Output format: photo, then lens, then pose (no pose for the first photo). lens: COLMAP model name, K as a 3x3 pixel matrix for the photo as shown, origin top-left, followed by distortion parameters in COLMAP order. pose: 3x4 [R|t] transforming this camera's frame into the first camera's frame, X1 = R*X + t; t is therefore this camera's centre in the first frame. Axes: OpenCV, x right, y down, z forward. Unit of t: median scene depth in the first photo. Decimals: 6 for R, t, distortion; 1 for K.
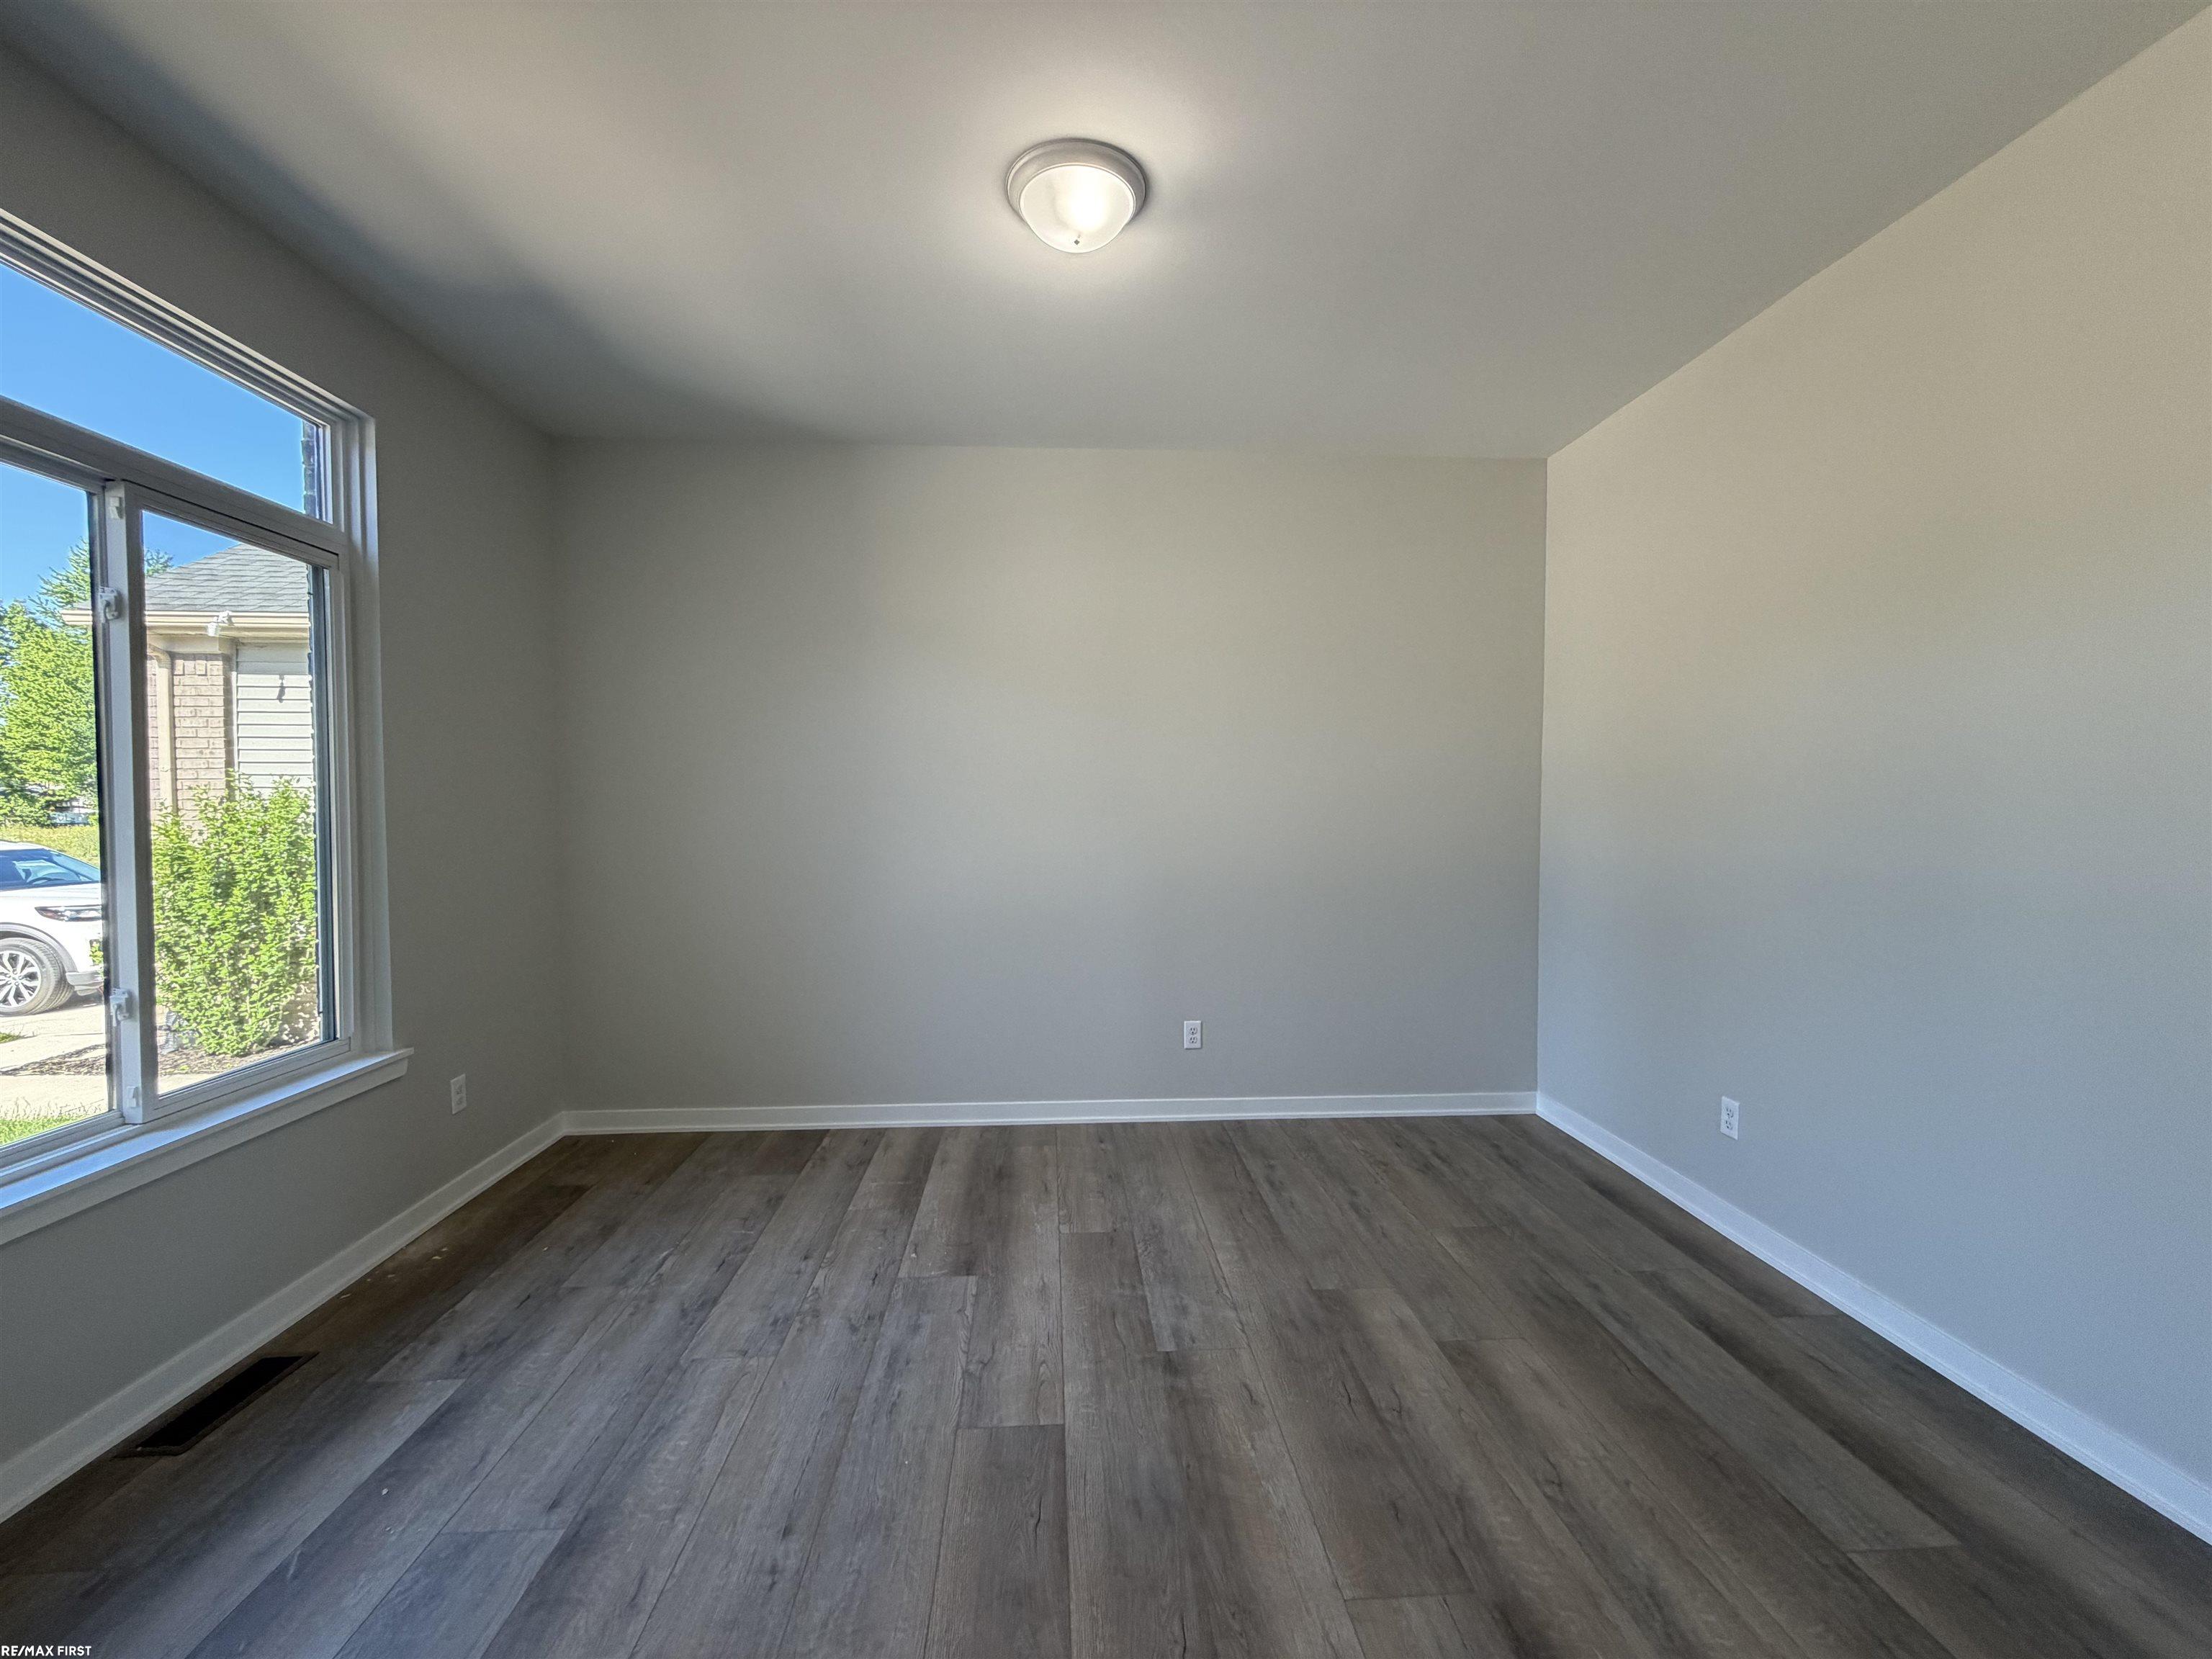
lens RADIAL K [[889.2, 0, 1098.1], [0, 889.2, 817.2], [0, 0, 1]] dist [-0.001284, 0.000772]
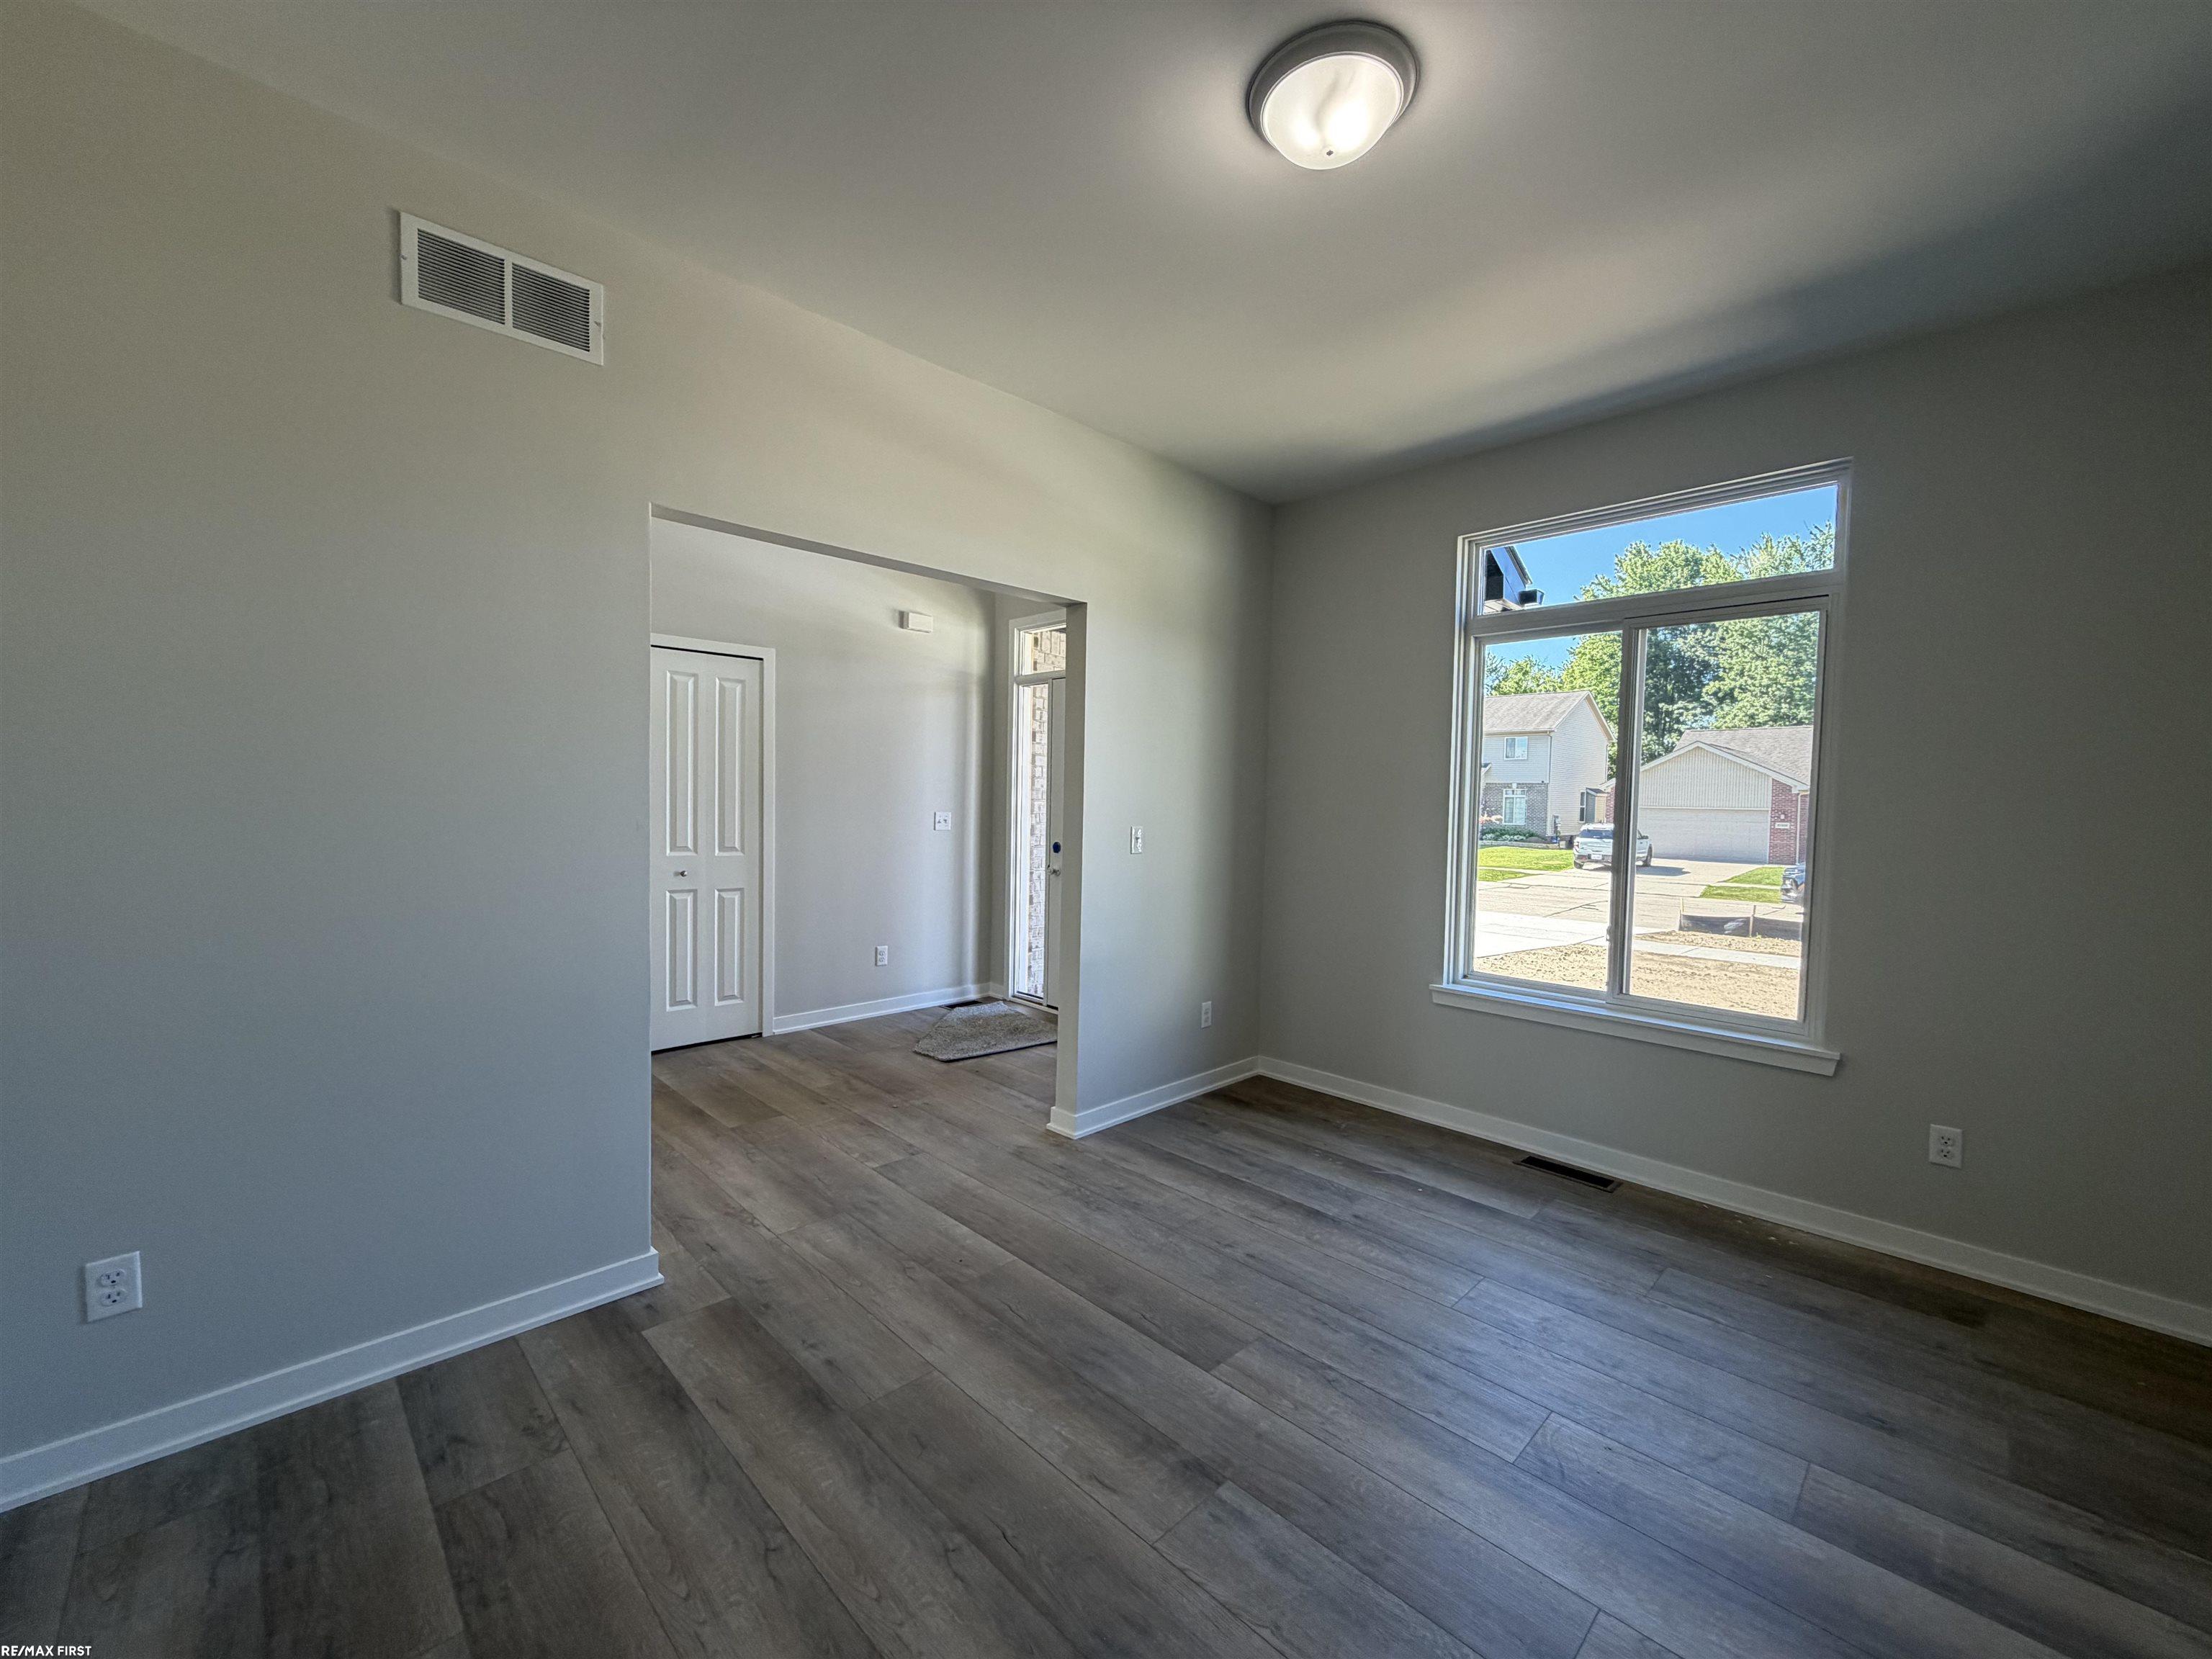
lens RADIAL K [[889.2, 0, 1096.5], [0, 889.2, 835.0], [0, 0, 1]] dist [-0.001284, 0.000772]
pose [[-0.759235, 0.014370, -0.650658, 0.618869], [-0.027897, 0.998119, 0.054597, -0.028625], [0.650218, 0.059604, -0.757406, 1.364931]]
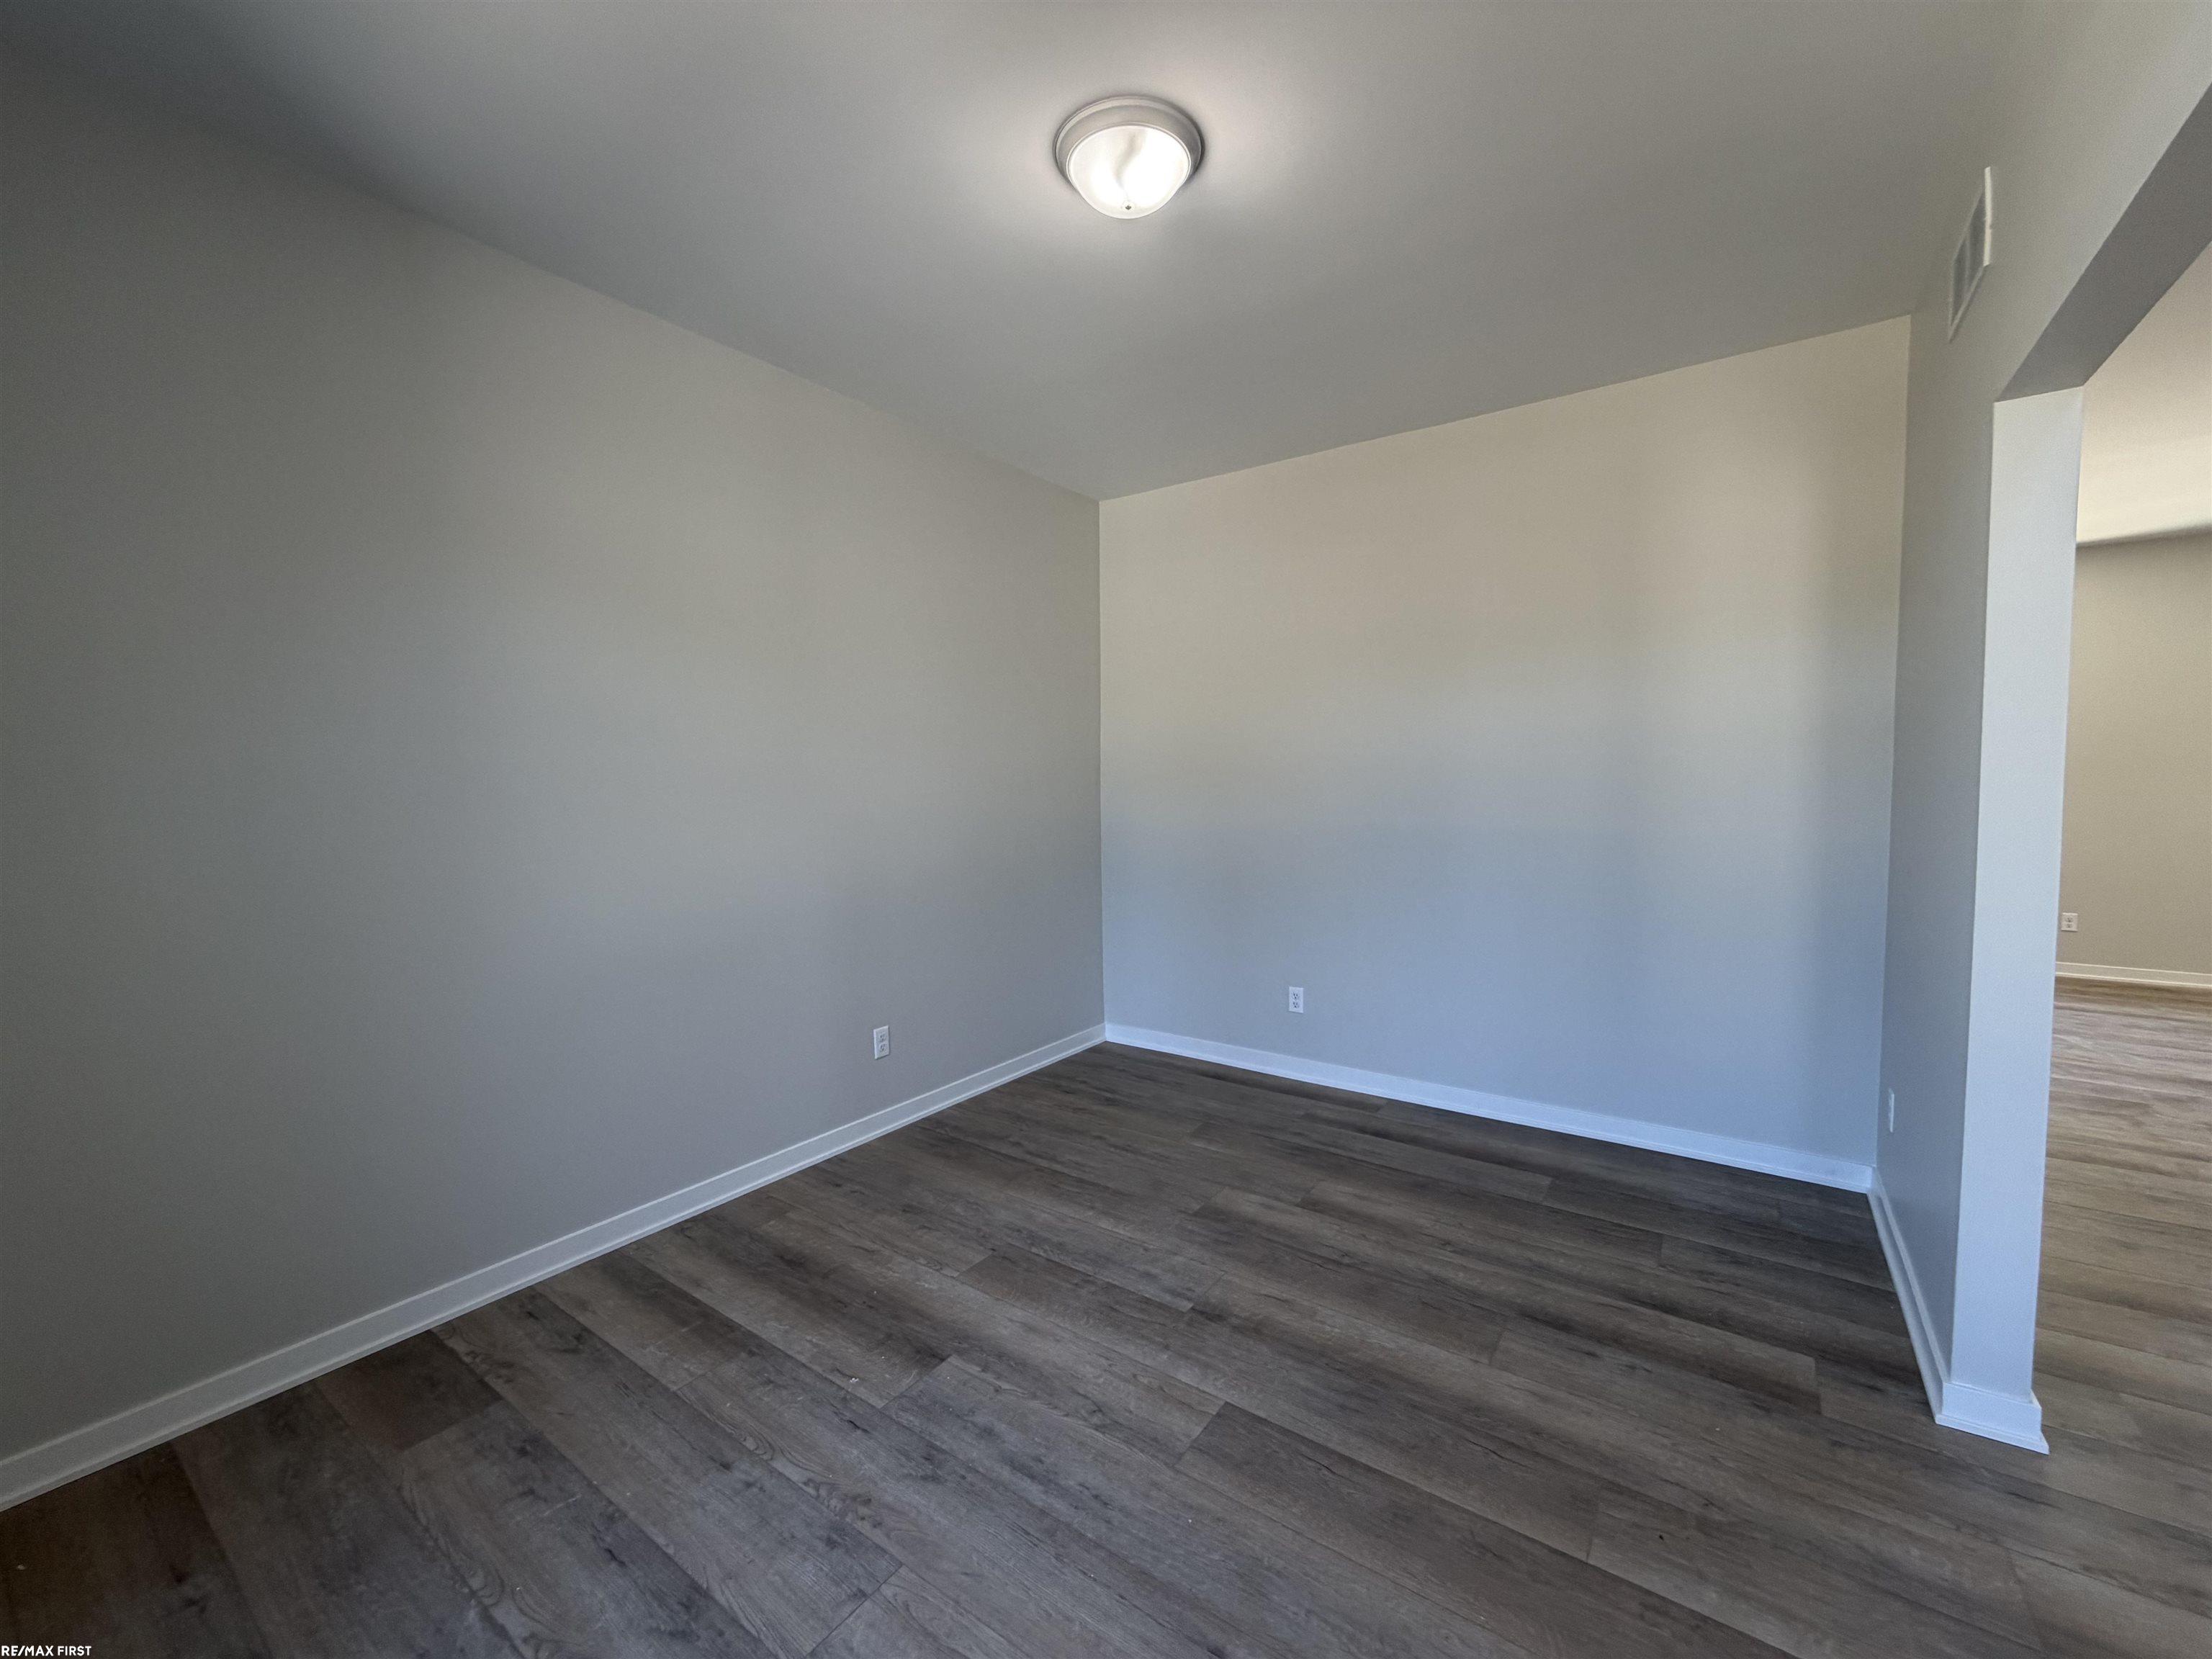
lens RADIAL K [[889.2, 0, 1108.7], [0, 889.2, 830.2], [0, 0, 1]] dist [-0.001284, 0.000772]
pose [[0.623731, -0.050282, 0.780020, -0.713727], [0.021147, 0.998649, 0.047465, -0.022247], [-0.781353, -0.013110, 0.623952, 0.380502]]
